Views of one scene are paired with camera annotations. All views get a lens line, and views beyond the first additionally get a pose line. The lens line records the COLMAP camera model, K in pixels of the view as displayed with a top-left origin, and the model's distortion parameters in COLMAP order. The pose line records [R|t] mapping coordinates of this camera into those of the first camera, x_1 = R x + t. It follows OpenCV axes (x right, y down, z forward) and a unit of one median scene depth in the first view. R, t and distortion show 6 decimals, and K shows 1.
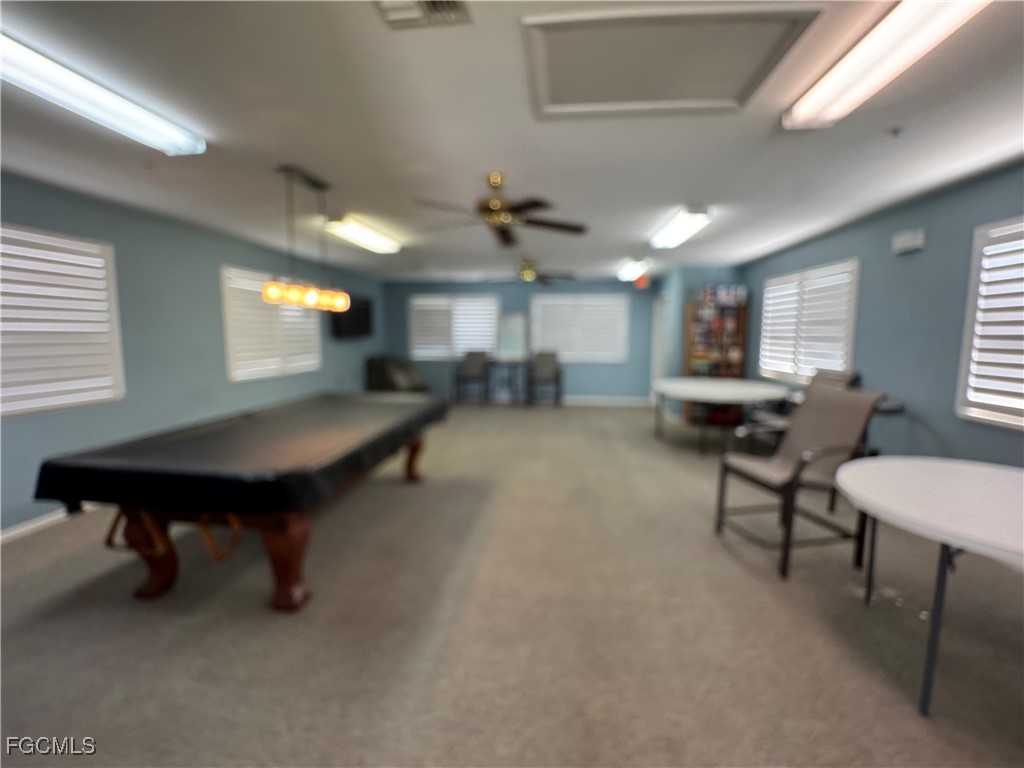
lens RADIAL K [[415.2, 0, 512.0], [0, 415.2, 384.0], [0, 0, 1]] dist [-0.001862, -0.000231]
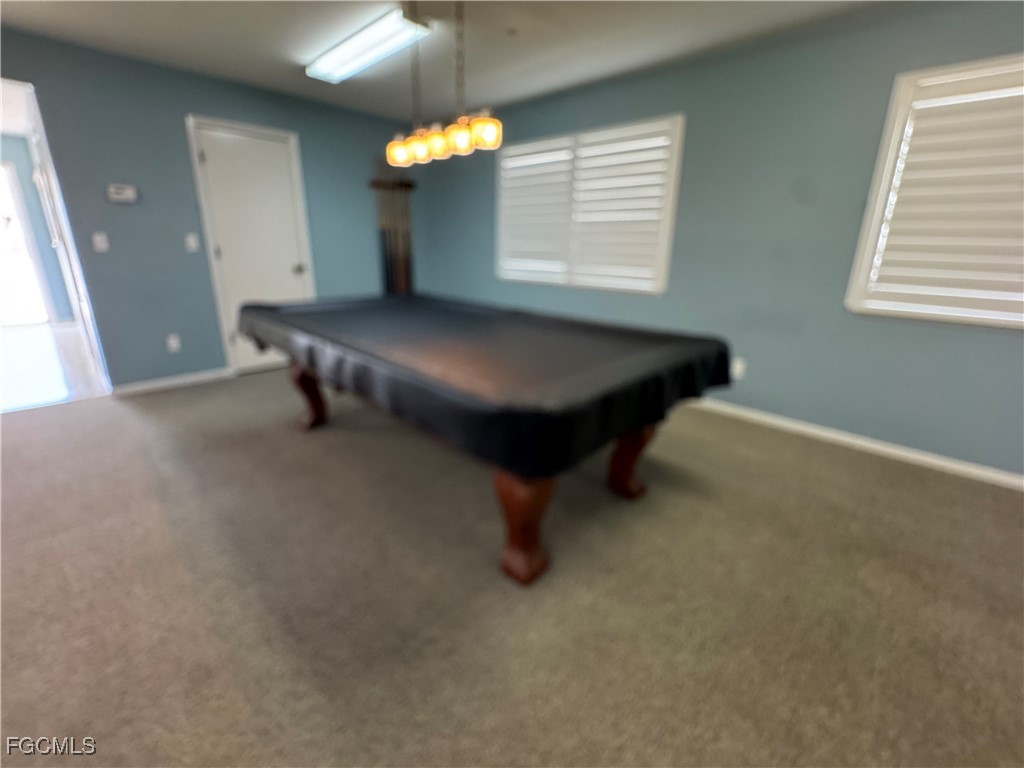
lens RADIAL K [[415.2, 0, 512.0], [0, 415.2, 384.0], [0, 0, 1]] dist [-0.001862, -0.000231]
pose [[-0.603828, 0.256807, -0.754614, 0.042655], [-0.097836, 0.915647, 0.389896, -0.122912], [0.791088, 0.309259, -0.527768, 1.378979]]
